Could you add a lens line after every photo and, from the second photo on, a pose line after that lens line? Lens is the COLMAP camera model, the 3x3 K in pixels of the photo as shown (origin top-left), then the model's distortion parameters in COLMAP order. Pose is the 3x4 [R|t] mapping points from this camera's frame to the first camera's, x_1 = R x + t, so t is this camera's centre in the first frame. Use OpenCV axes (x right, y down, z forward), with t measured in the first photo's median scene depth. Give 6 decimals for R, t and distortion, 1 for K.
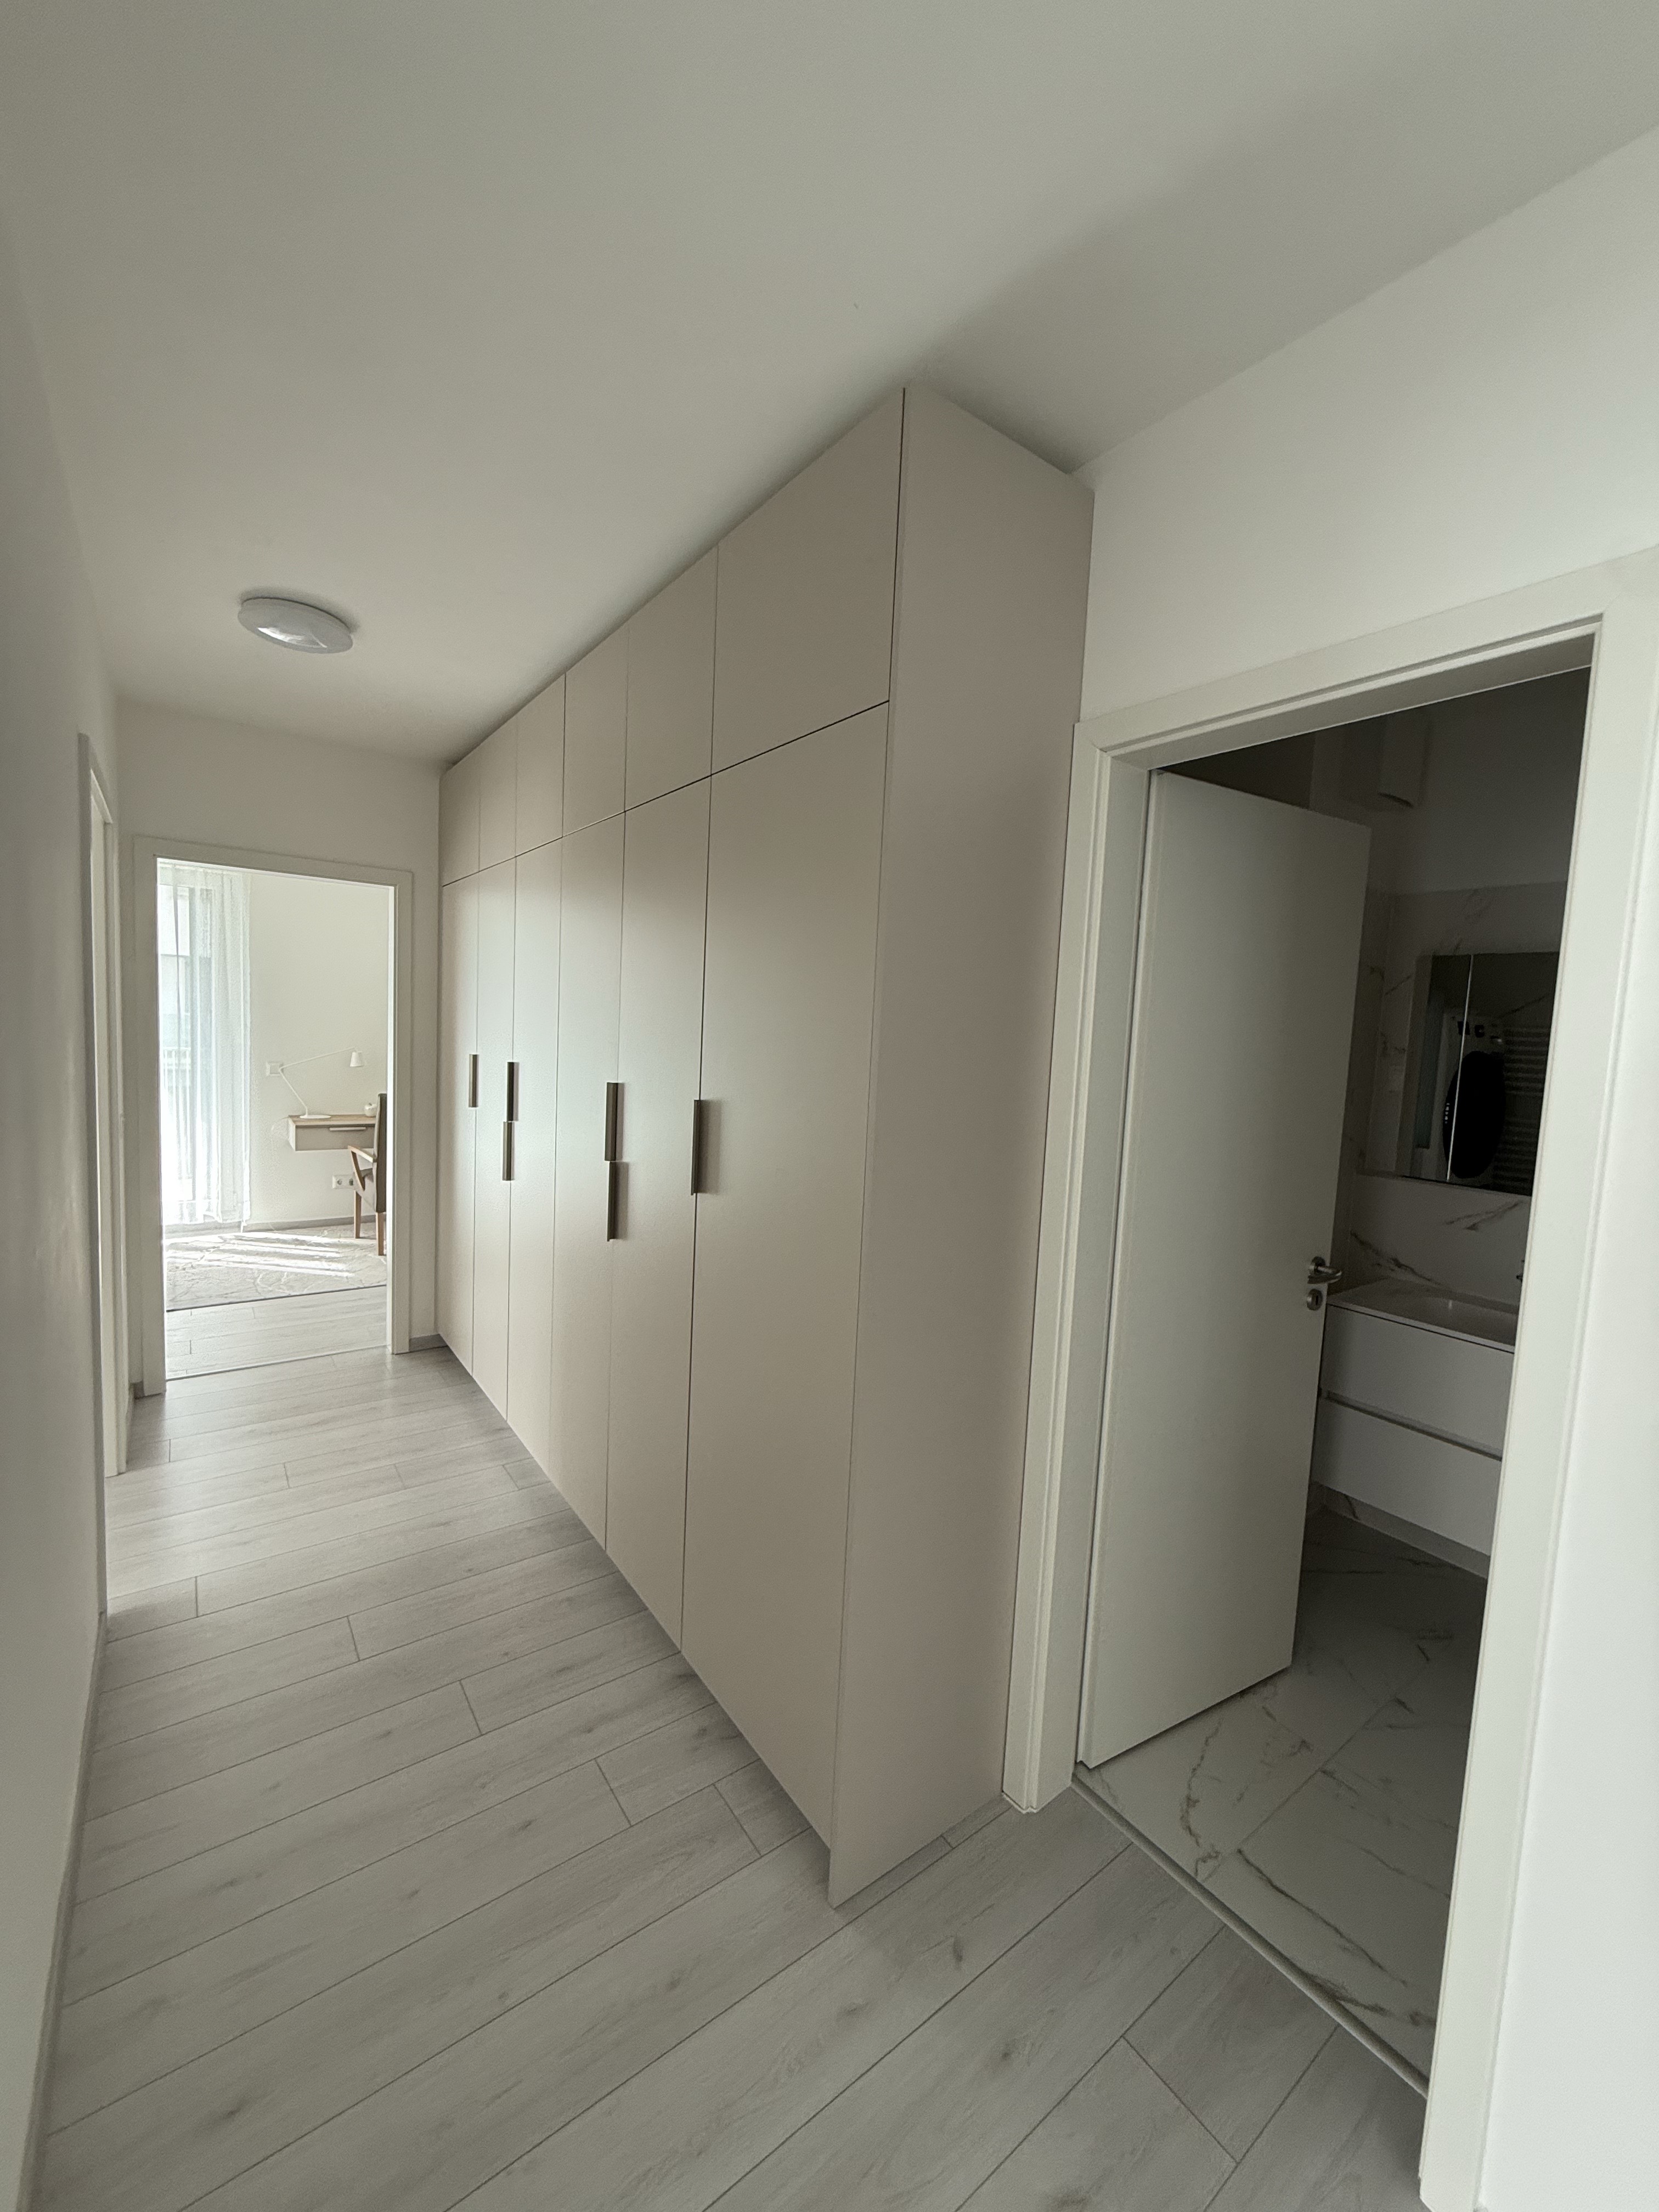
lens RADIAL K [[876.8, 0, 842.8], [0, 876.8, 1096.8], [0, 0, 1]] dist [0.001496, -0.000055]
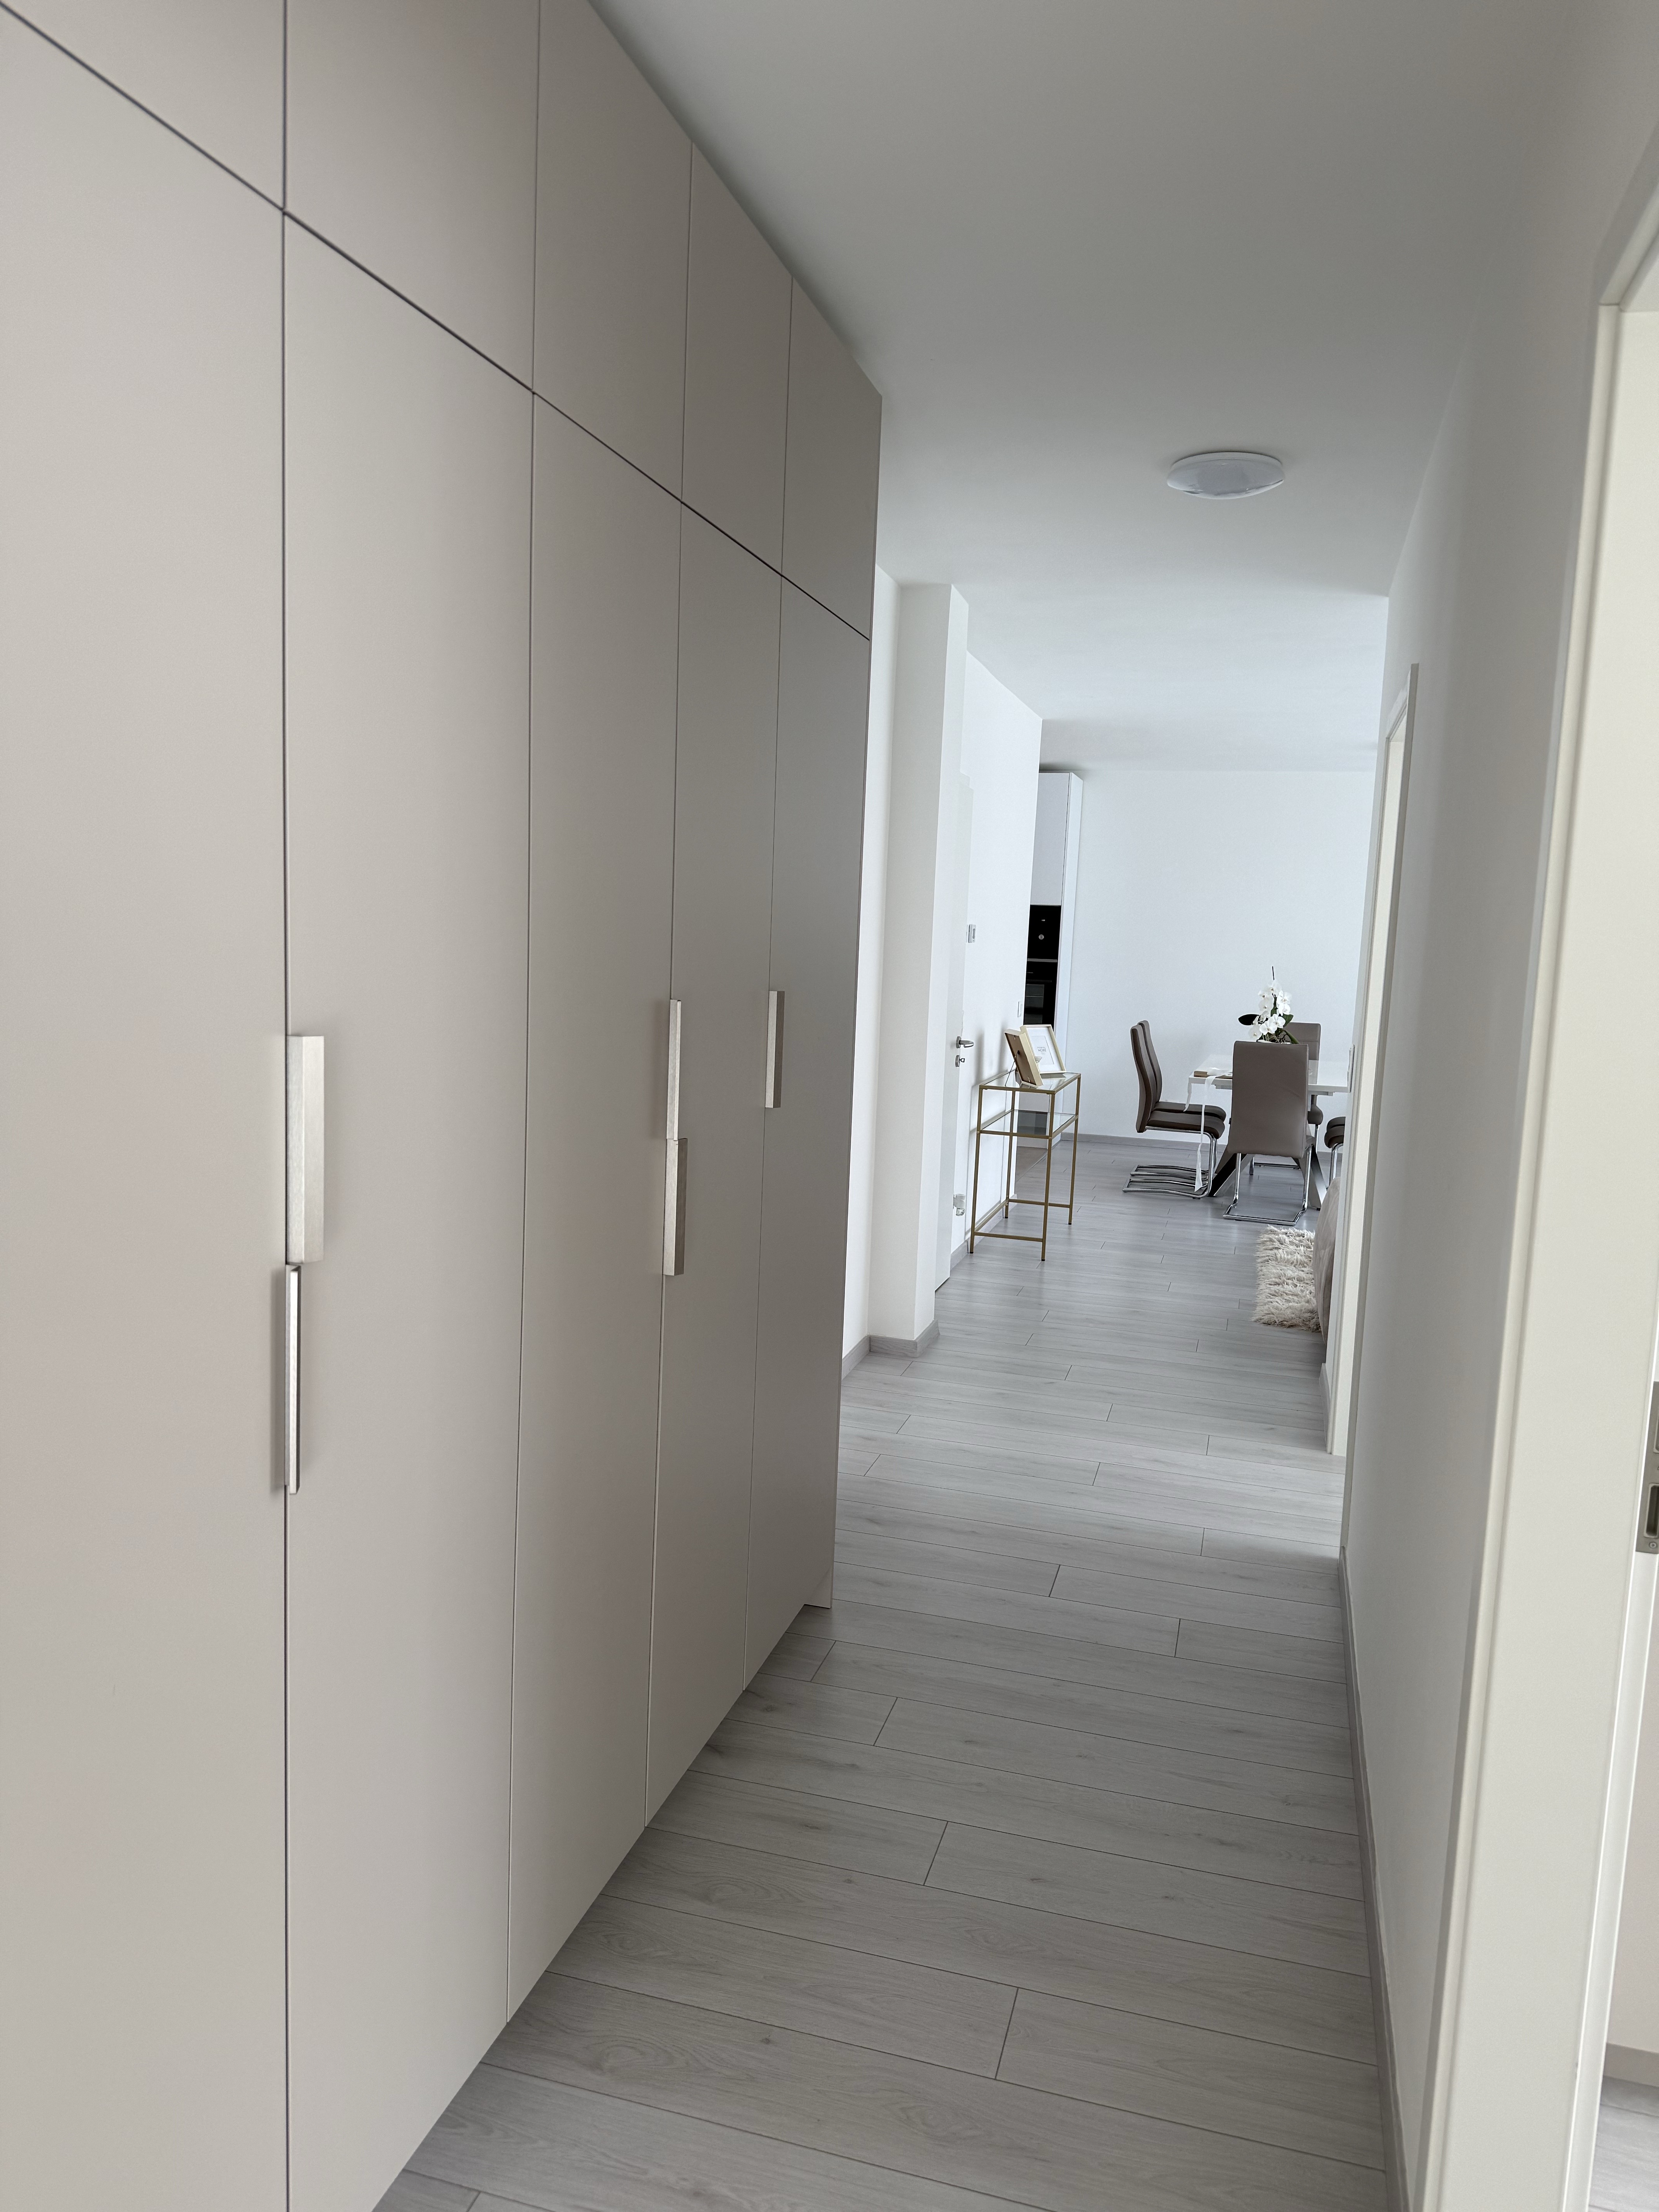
lens RADIAL K [[1550.6, 0, 833.8], [0, 1550.6, 1112.8], [0, 0, 1]] dist [0.003627, 0.000933]
pose [[-0.603432, -0.166152, 0.779912, -1.281162], [-0.010537, 0.979628, 0.200547, -0.157649], [-0.797345, 0.112798, -0.592889, 1.772686]]
